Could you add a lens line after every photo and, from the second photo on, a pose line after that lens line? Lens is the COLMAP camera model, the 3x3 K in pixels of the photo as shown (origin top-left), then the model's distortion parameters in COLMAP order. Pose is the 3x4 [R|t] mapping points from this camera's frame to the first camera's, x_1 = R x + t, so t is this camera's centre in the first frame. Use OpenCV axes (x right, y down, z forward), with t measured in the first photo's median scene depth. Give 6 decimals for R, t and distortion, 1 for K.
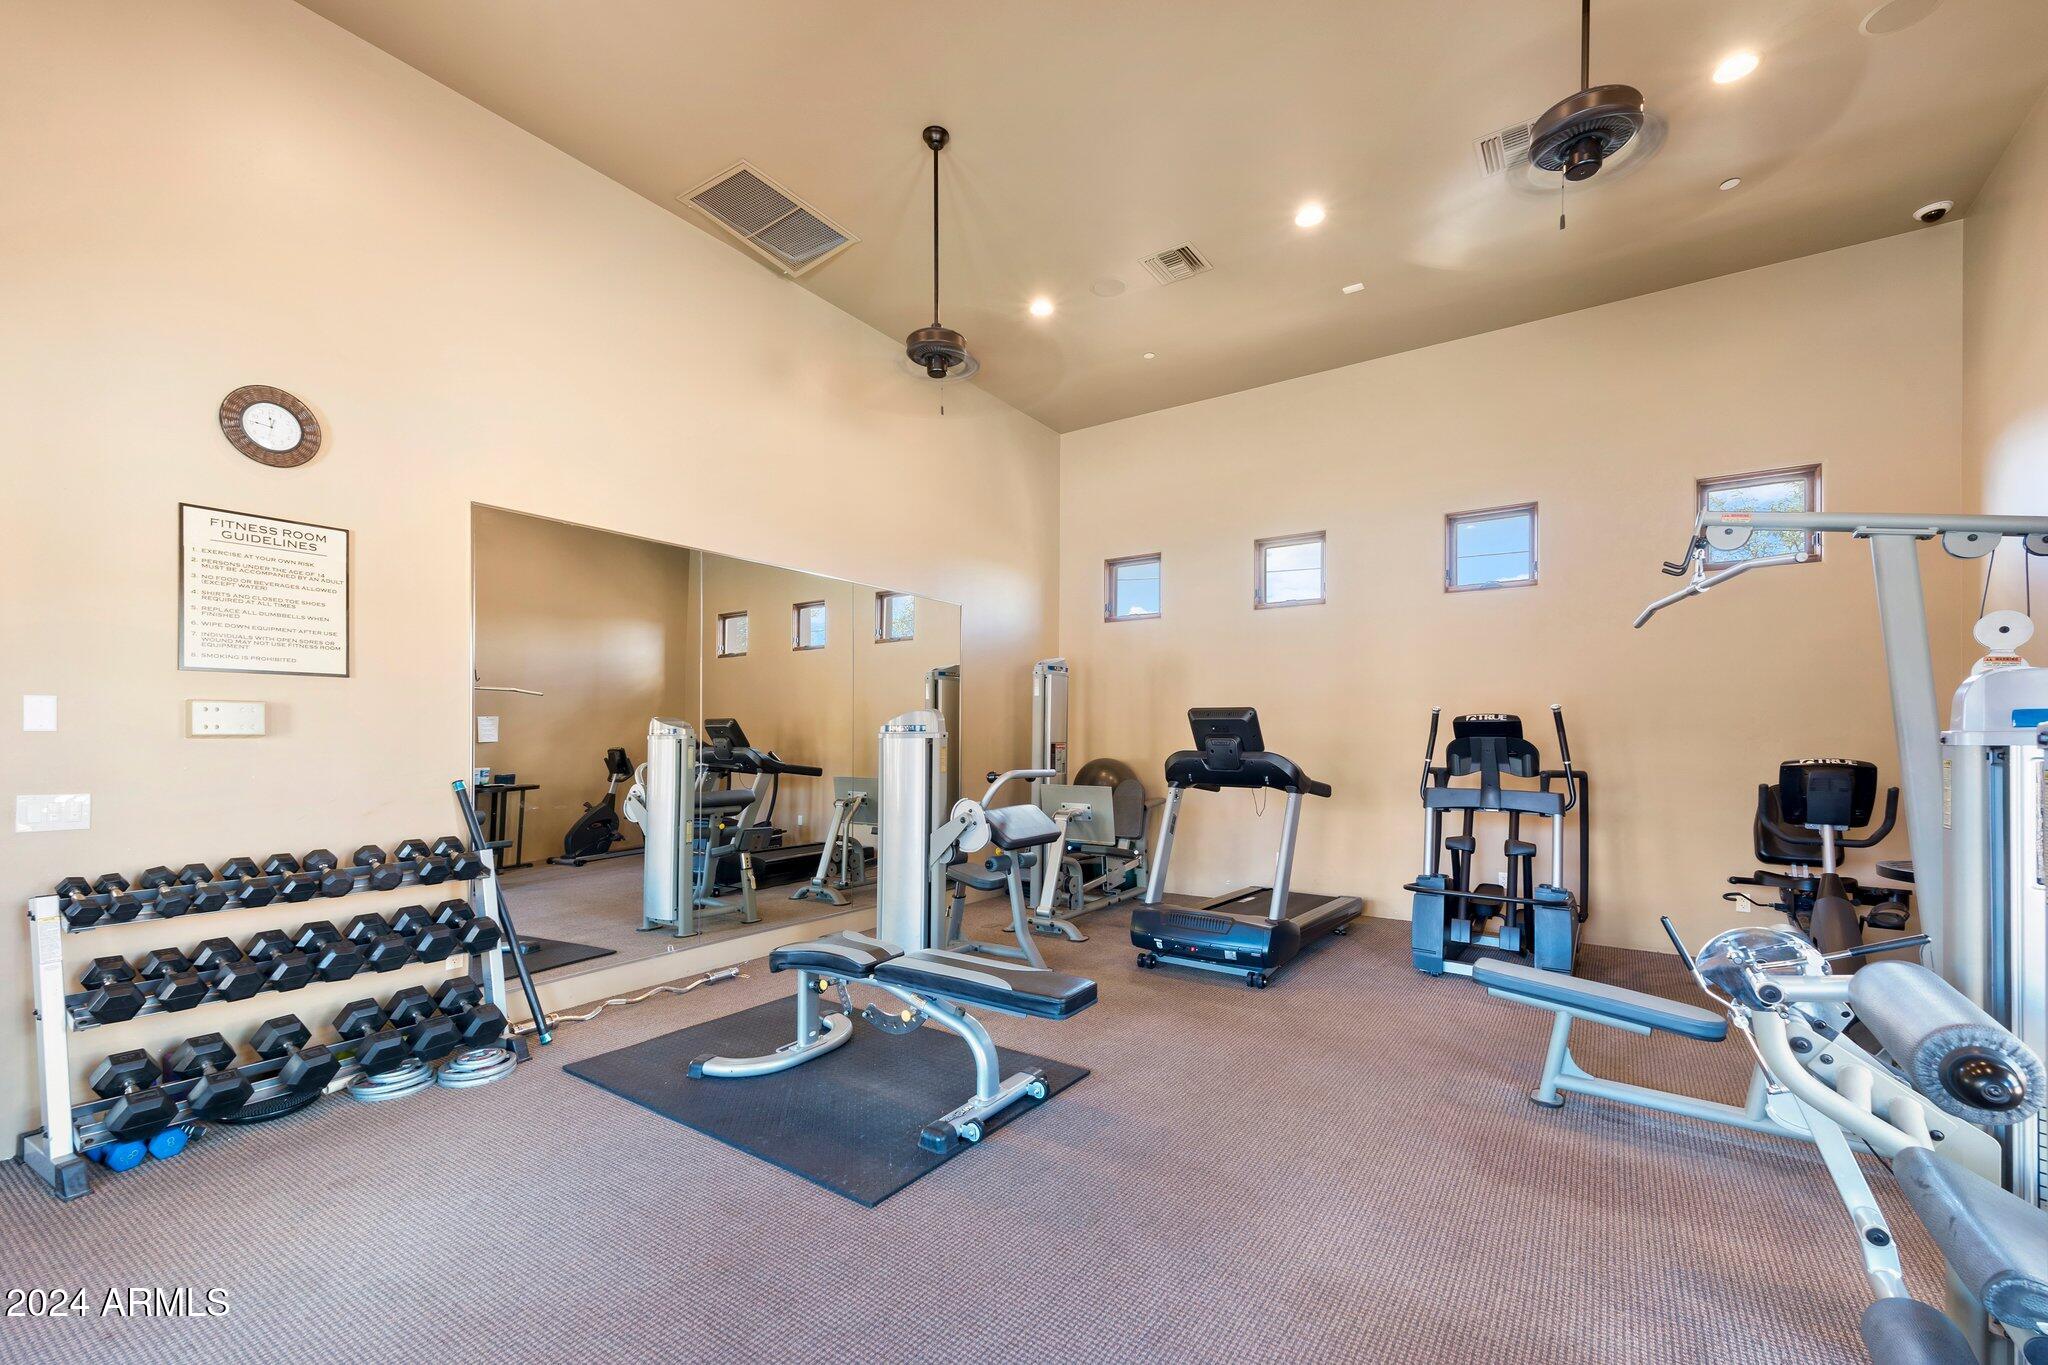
lens RADIAL K [[868.0, 0, 1017.8], [0, 868.0, 732.9], [0, 0, 1]] dist [0.004493, 0.000393]
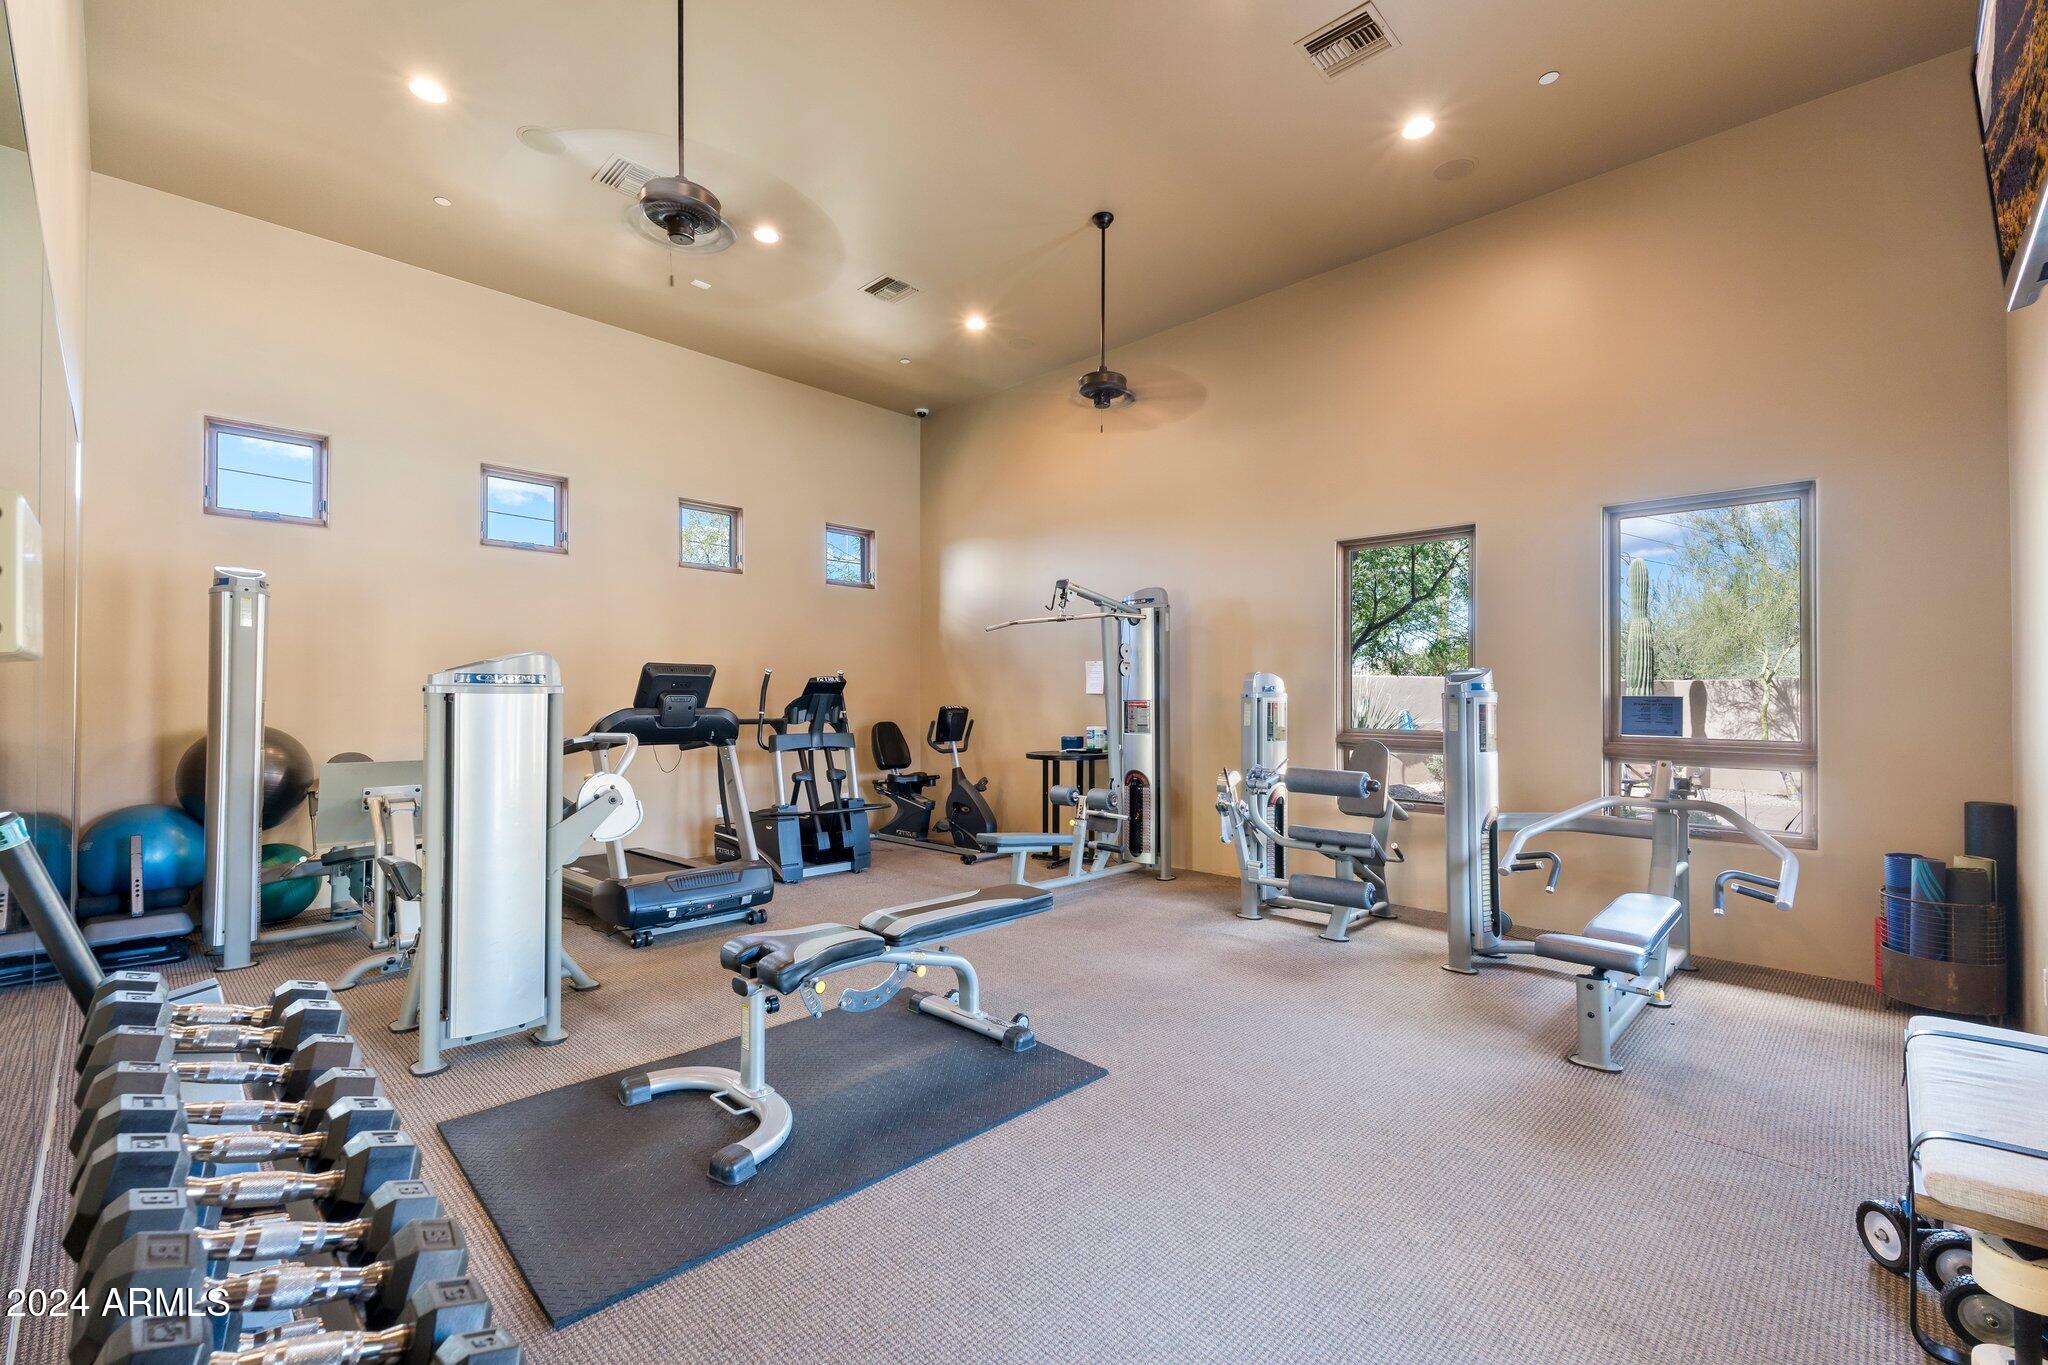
lens RADIAL K [[868.0, 0, 1026.8], [0, 868.0, 688.7], [0, 0, 1]] dist [0.004493, 0.000393]
pose [[0.146363, 0.007959, 0.989199, -0.721968], [-0.007792, 0.999946, -0.006892, 0.003506], [-0.989200, -0.006699, 0.146417, 0.486960]]
